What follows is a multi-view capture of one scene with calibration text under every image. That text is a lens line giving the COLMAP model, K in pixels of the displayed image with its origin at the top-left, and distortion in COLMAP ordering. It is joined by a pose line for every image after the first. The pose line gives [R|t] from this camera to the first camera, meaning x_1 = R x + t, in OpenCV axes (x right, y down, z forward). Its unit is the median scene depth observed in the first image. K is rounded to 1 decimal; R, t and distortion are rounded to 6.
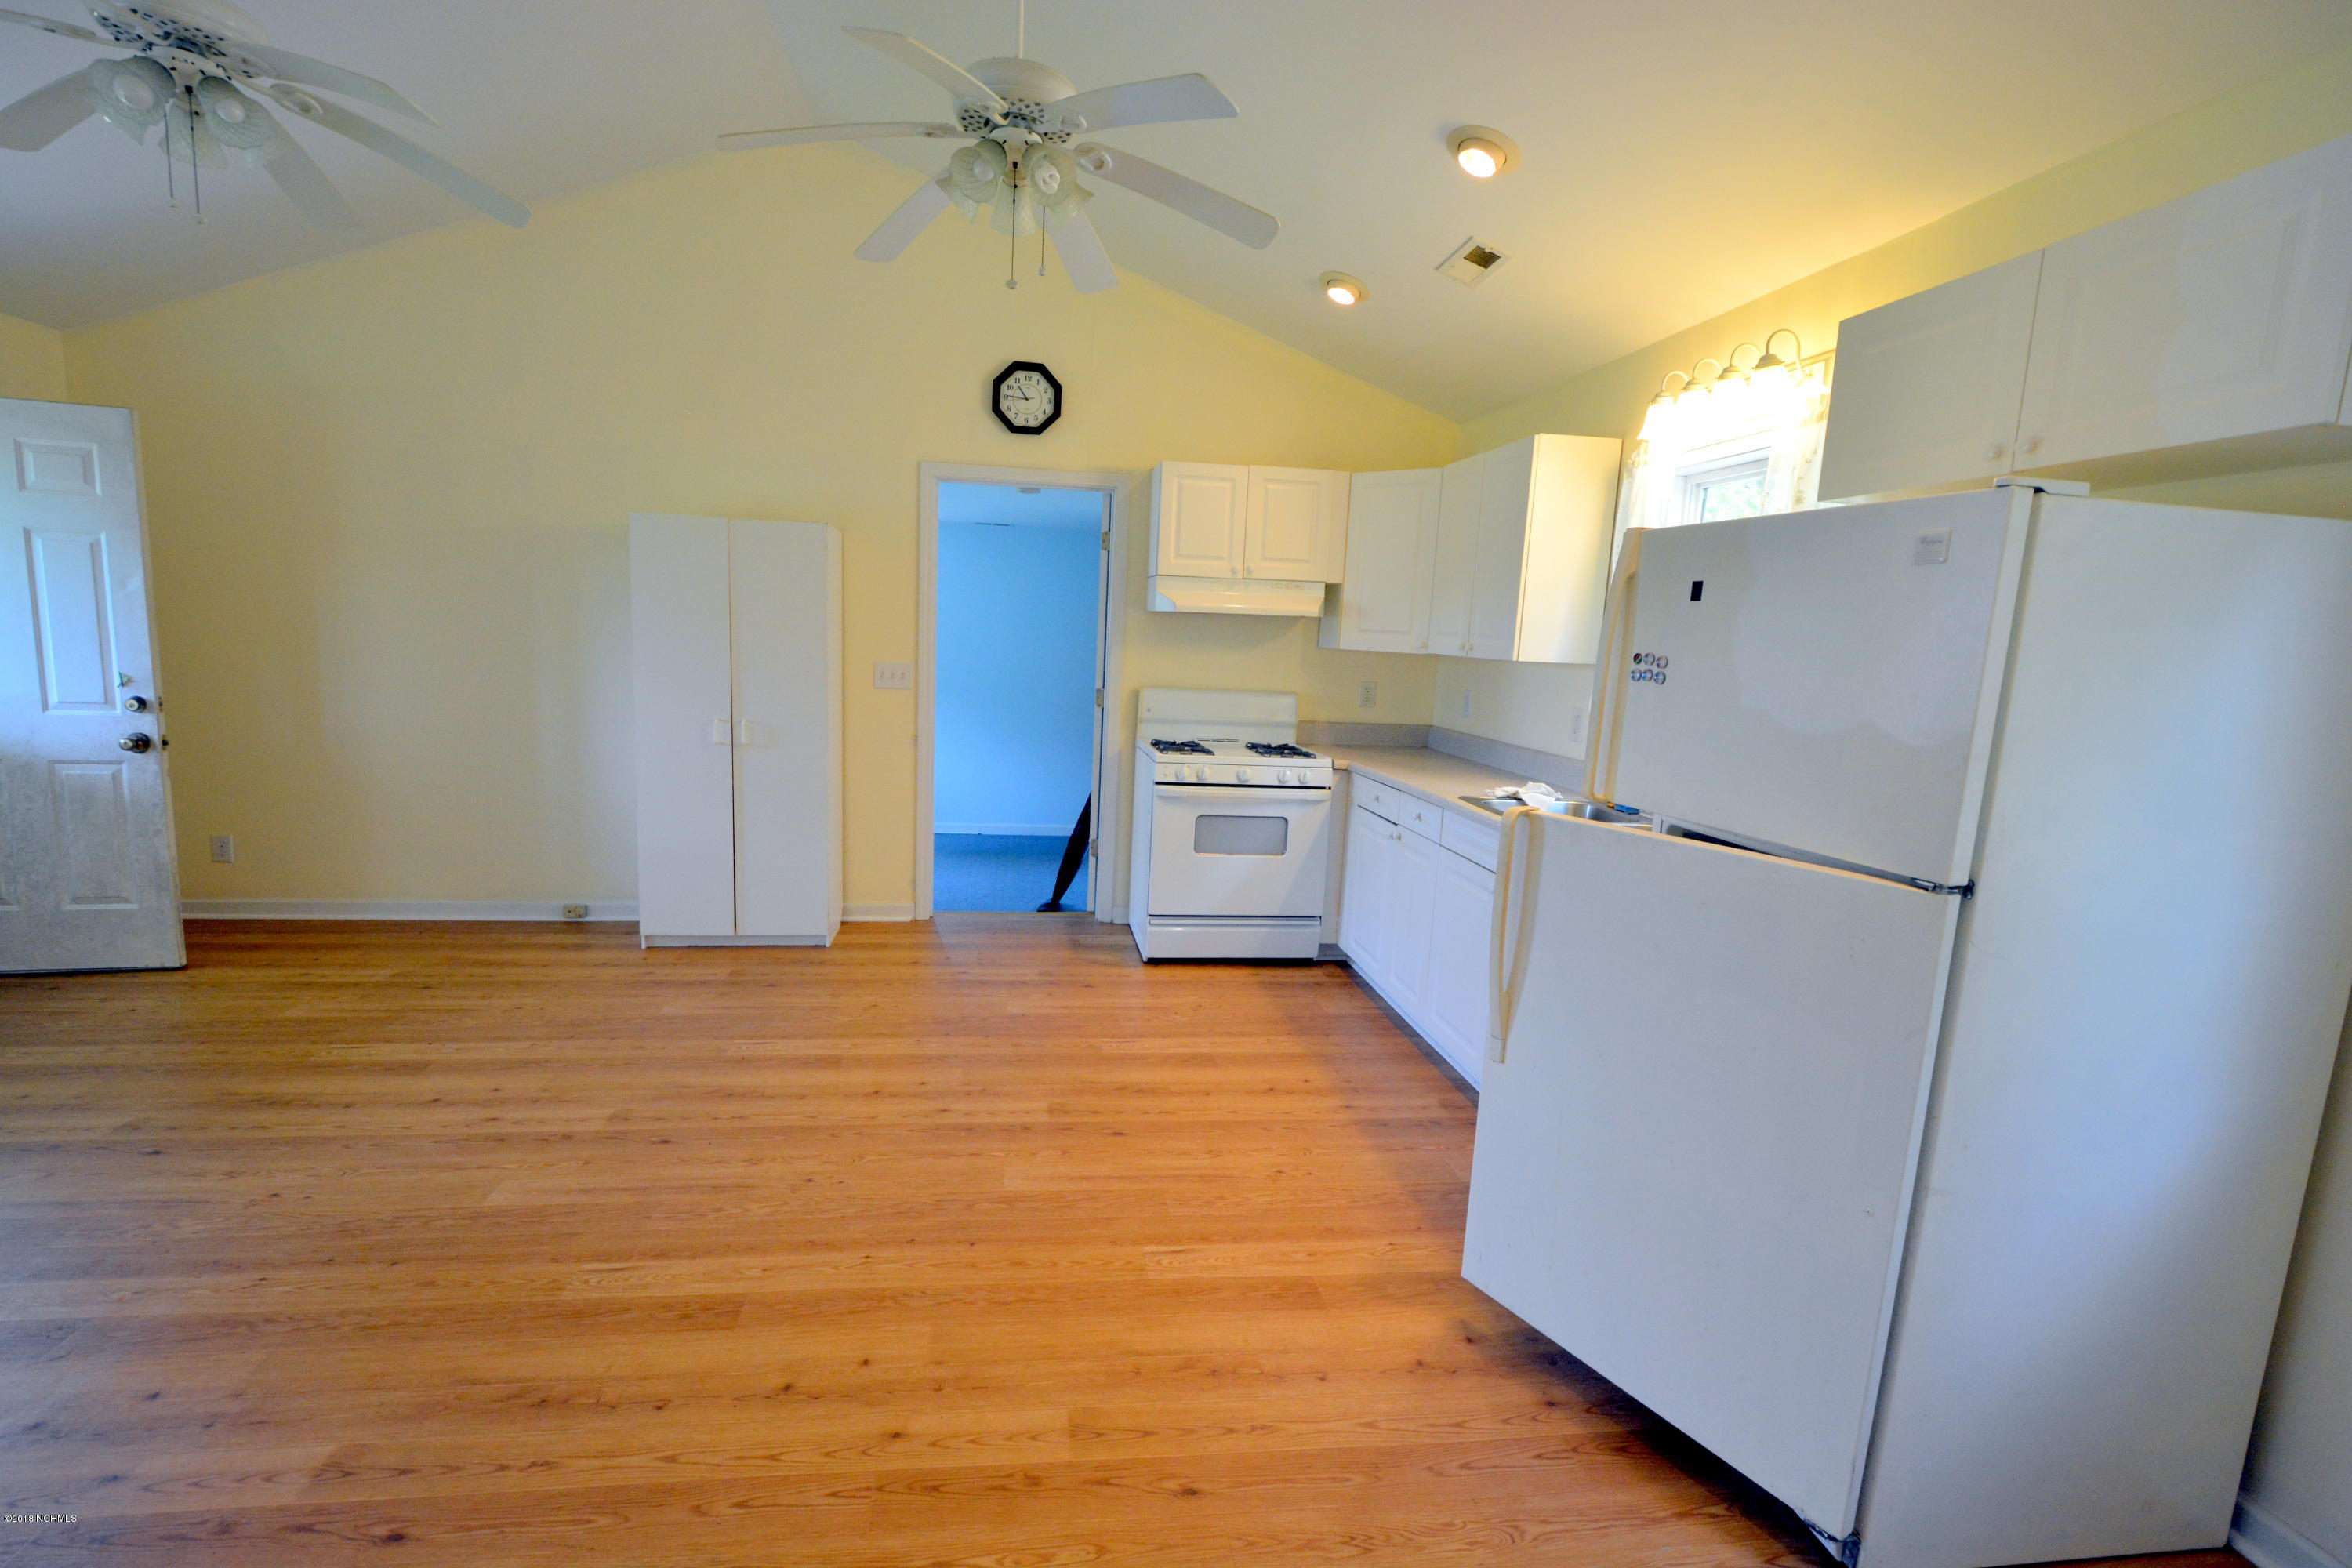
lens RADIAL K [[1029.9, 0, 1153.9], [0, 1029.9, 778.7], [0, 0, 1]] dist [0.000297, -0.001566]
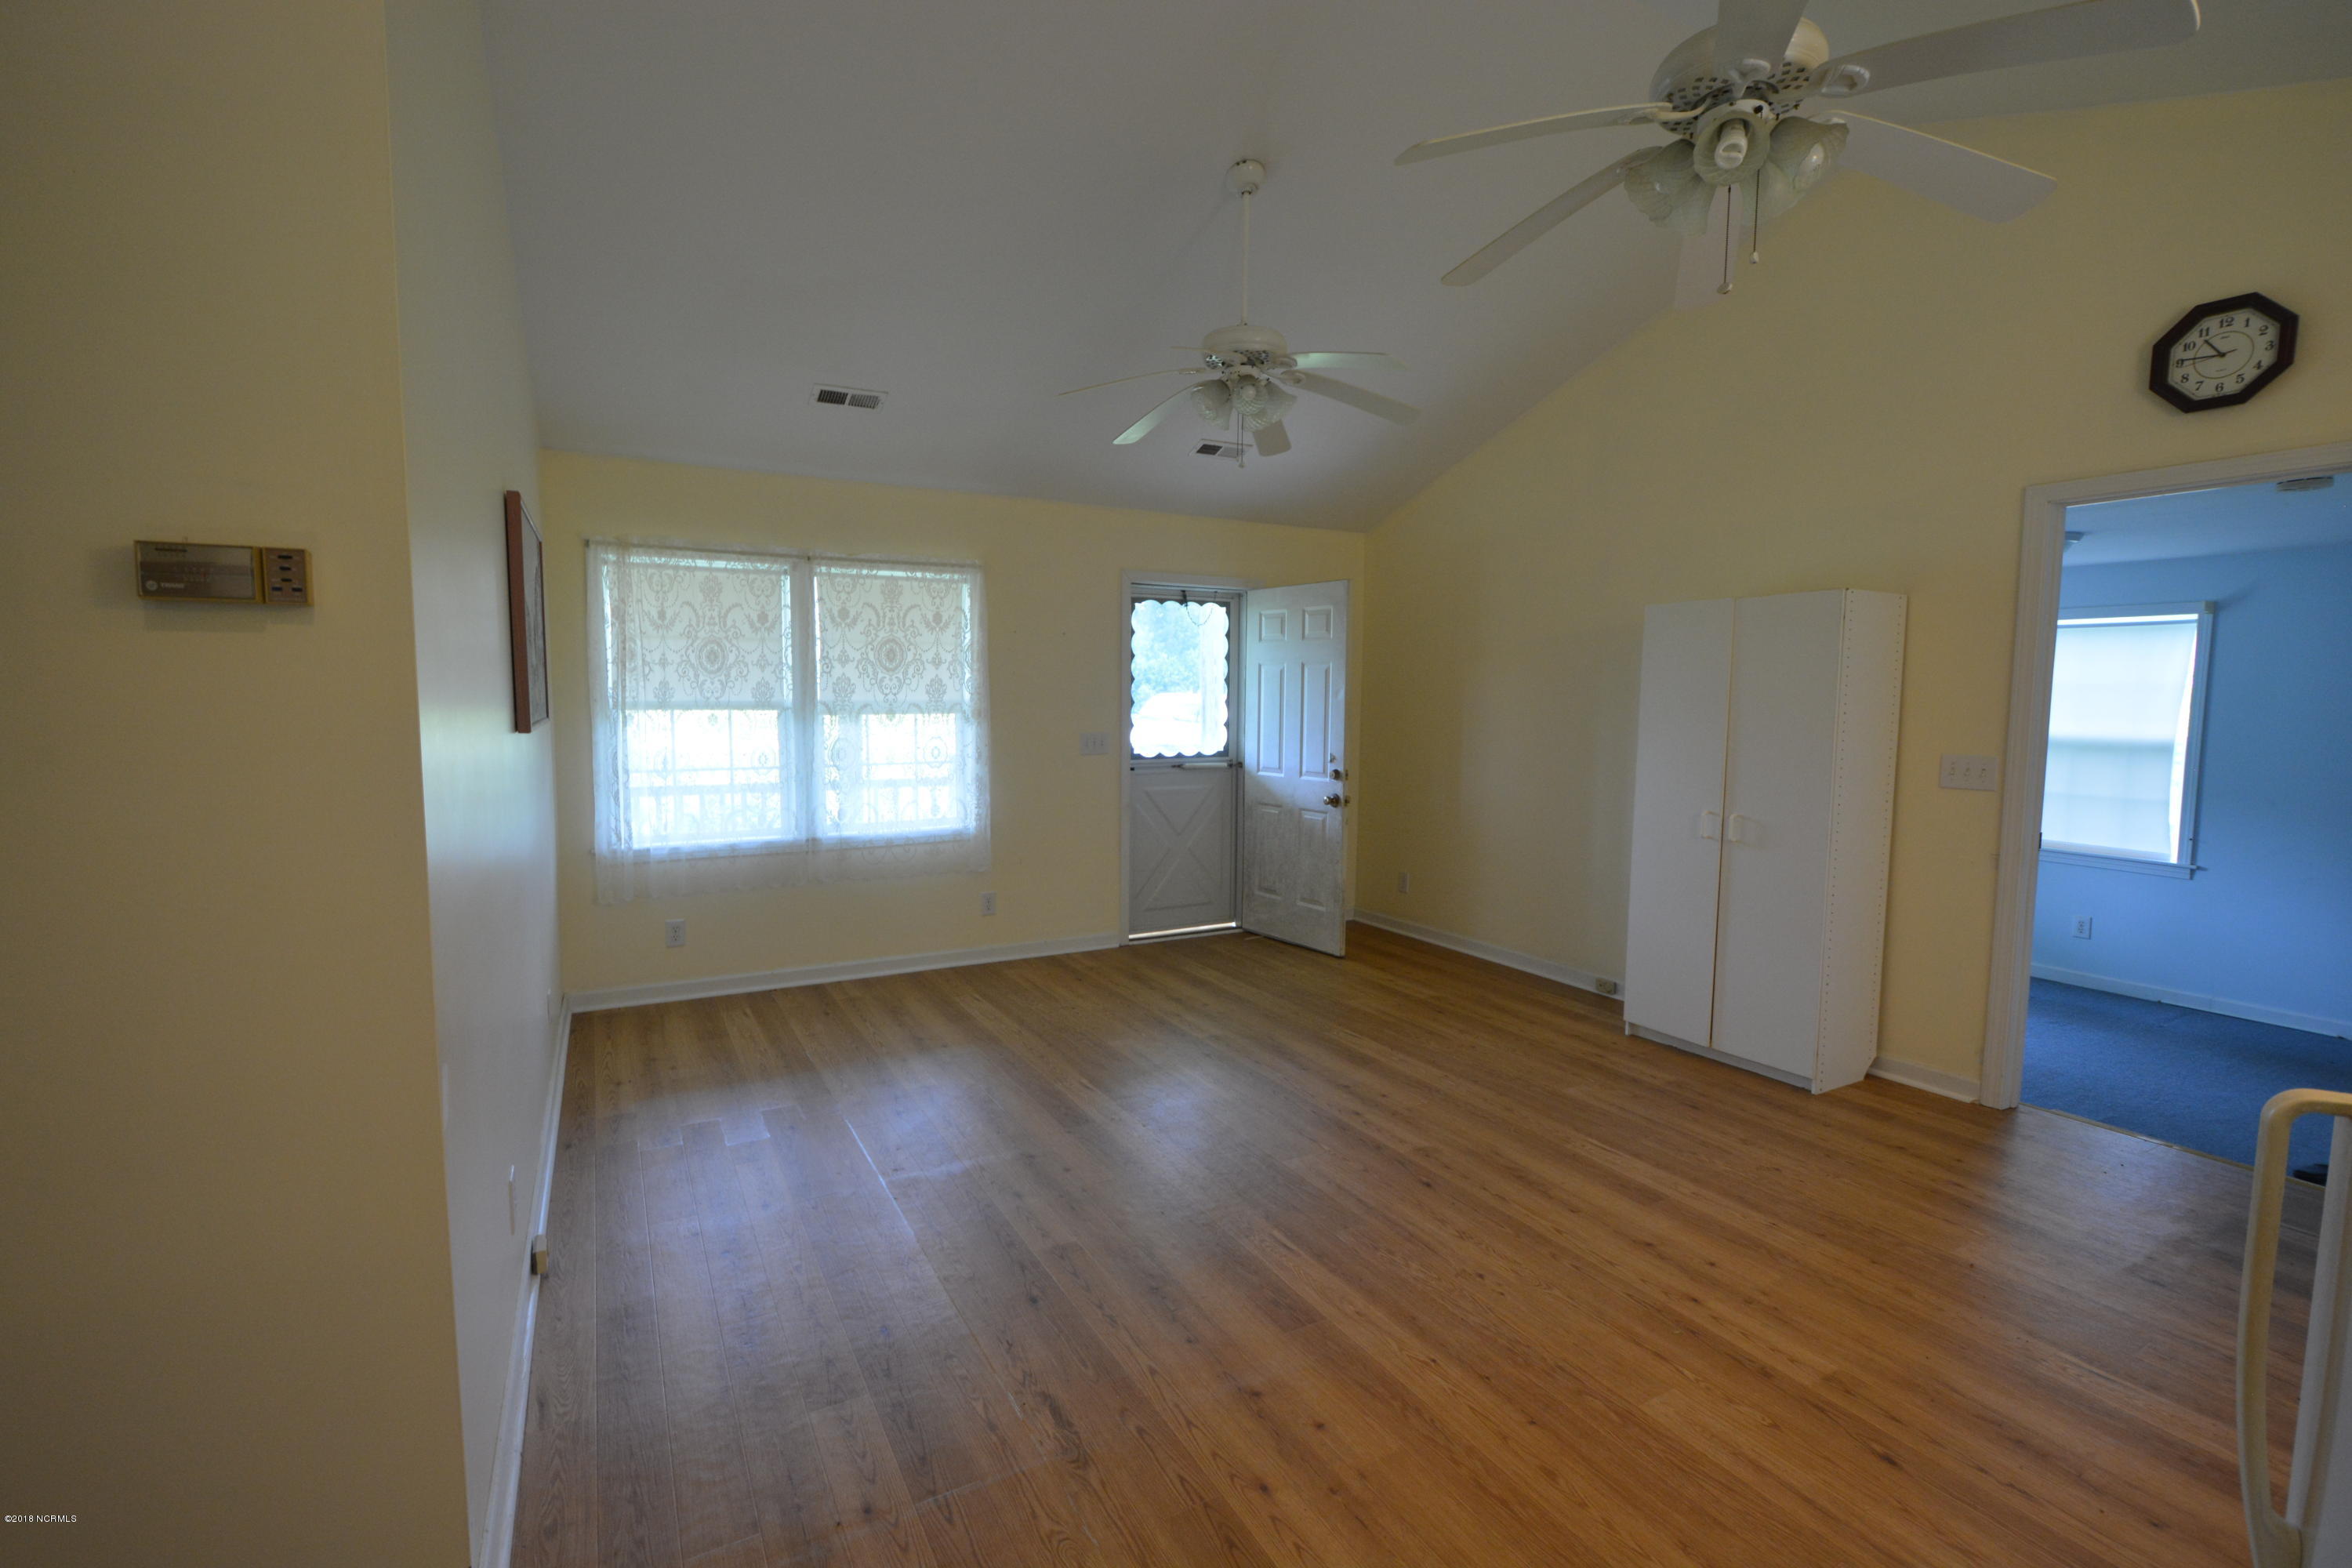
lens RADIAL K [[1029.9, 0, 1145.2], [0, 1029.9, 775.0], [0, 0, 1]] dist [0.000297, -0.001566]
pose [[0.353087, 0.031622, -0.935056, 0.312593], [-0.119987, 0.992706, -0.011737, -0.020949], [0.927865, 0.116338, 0.354305, 0.213731]]
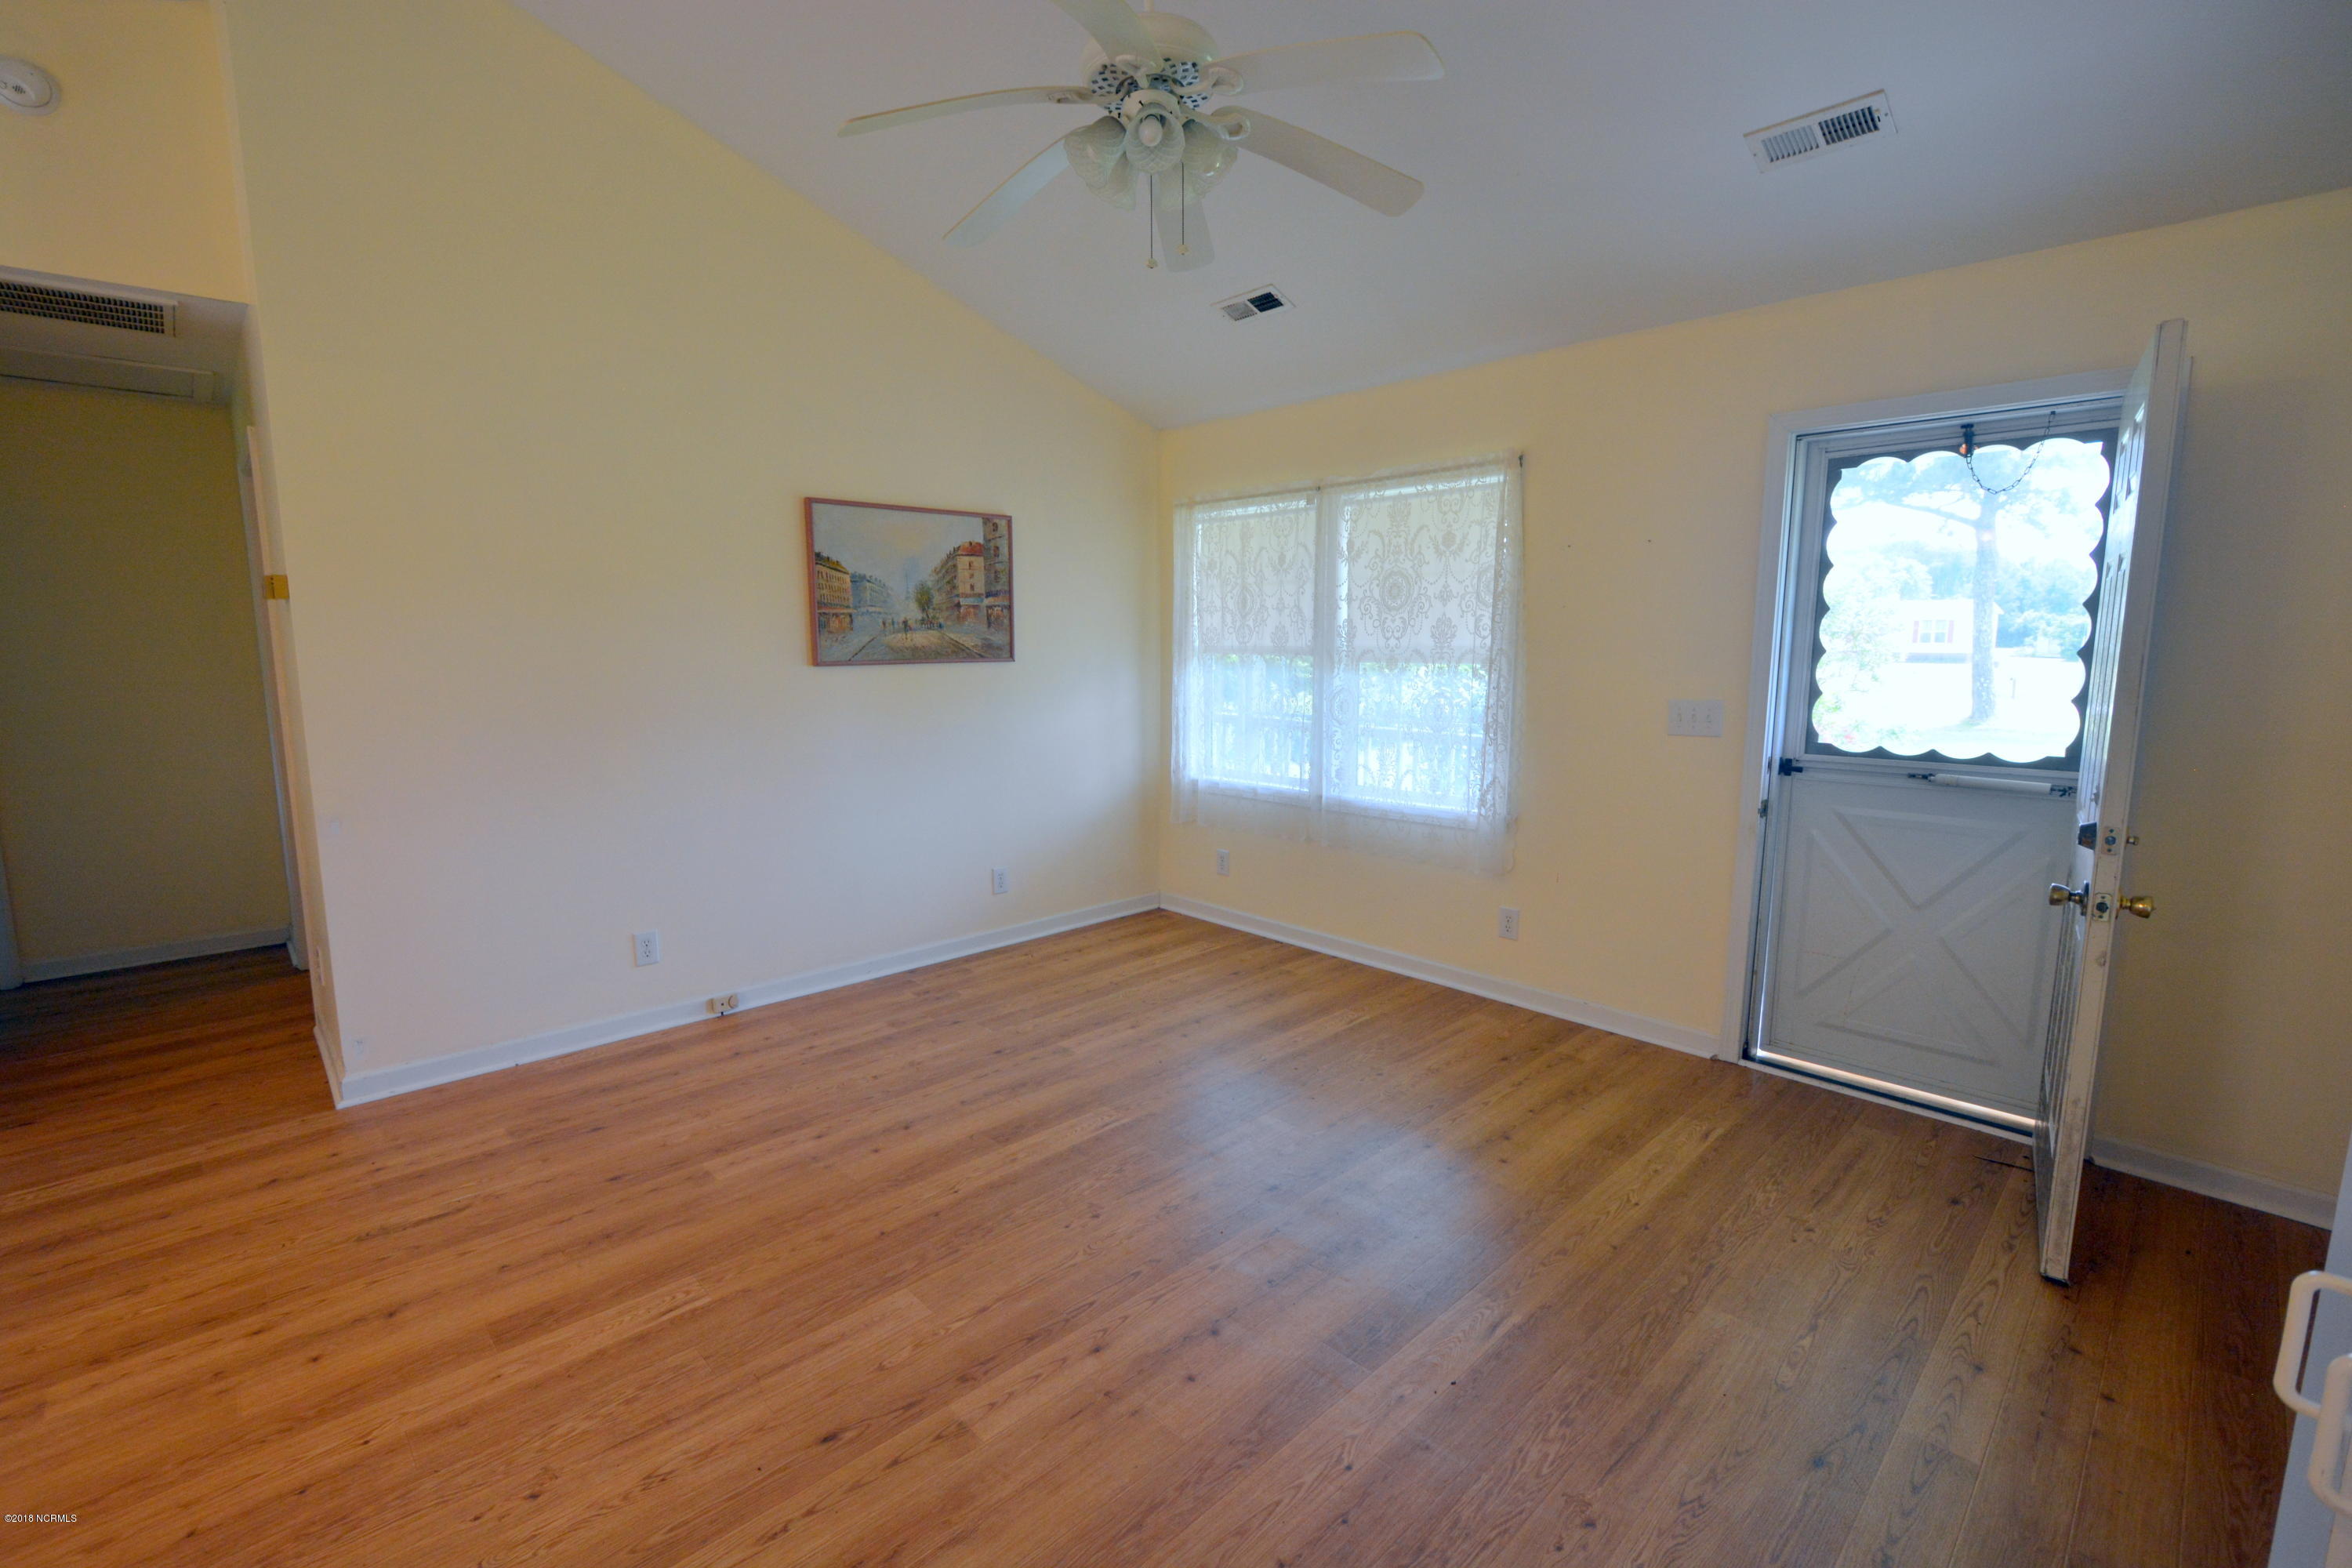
lens RADIAL K [[1029.9, 0, 1152.9], [0, 1029.9, 771.6], [0, 0, 1]] dist [0.000297, -0.001566]
pose [[-0.810441, 0.033999, -0.584832, -0.199839], [-0.113912, 0.970113, 0.214252, -0.172791], [0.574638, 0.240258, -0.782347, 1.139341]]
